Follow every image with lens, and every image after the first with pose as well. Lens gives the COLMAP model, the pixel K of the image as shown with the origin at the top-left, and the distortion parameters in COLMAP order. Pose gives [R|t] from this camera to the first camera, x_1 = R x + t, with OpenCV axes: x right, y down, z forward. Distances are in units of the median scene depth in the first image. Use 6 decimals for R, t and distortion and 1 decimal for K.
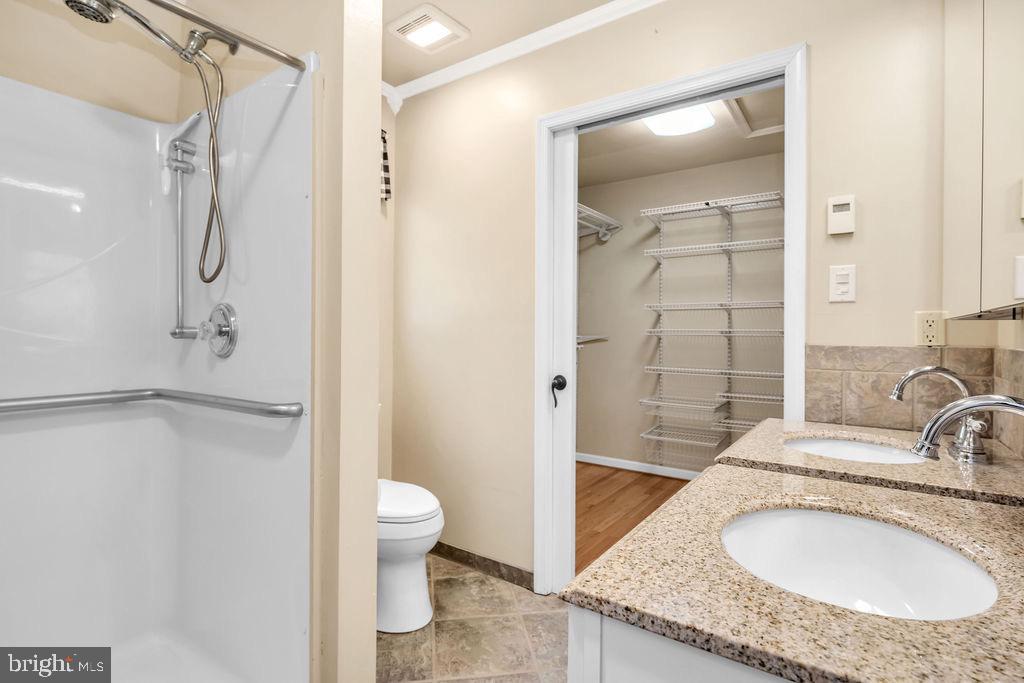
lens RADIAL K [[500.3, 0, 511.2], [0, 500.3, 339.1], [0, 0, 1]] dist [0.004006, -0.003565]
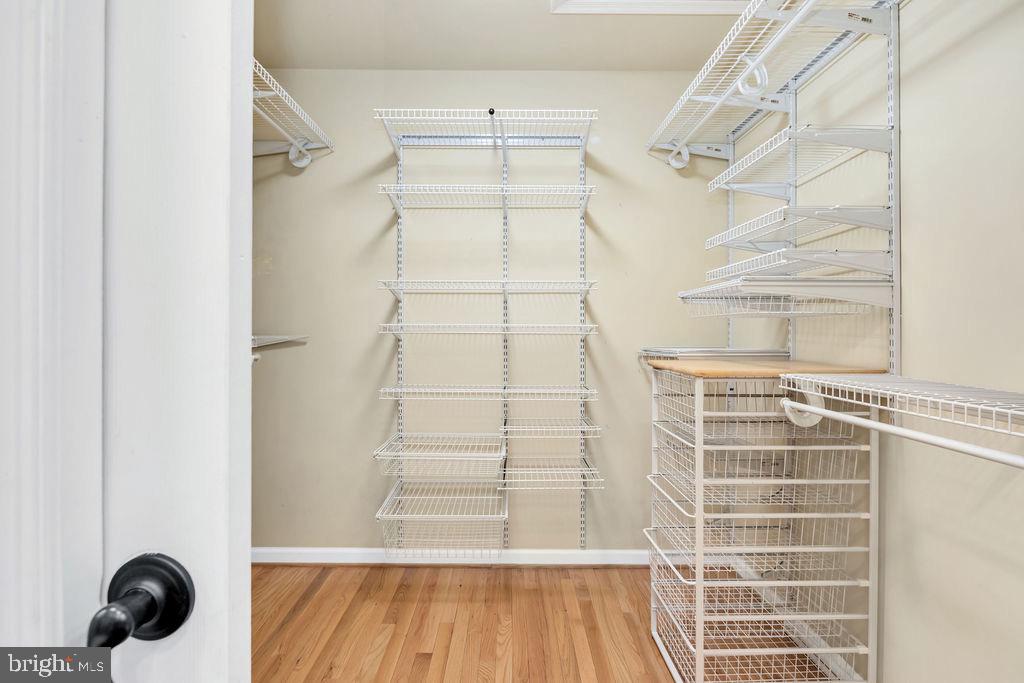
lens RADIAL K [[500.3, 0, 494.7], [0, 500.3, 340.3], [0, 0, 1]] dist [0.004006, -0.003565]
pose [[0.826910, -0.002453, 0.562329, 0.052515], [0.005355, 0.999979, -0.003512, 0.002995], [-0.562309, 0.005916, 0.826906, 0.436892]]
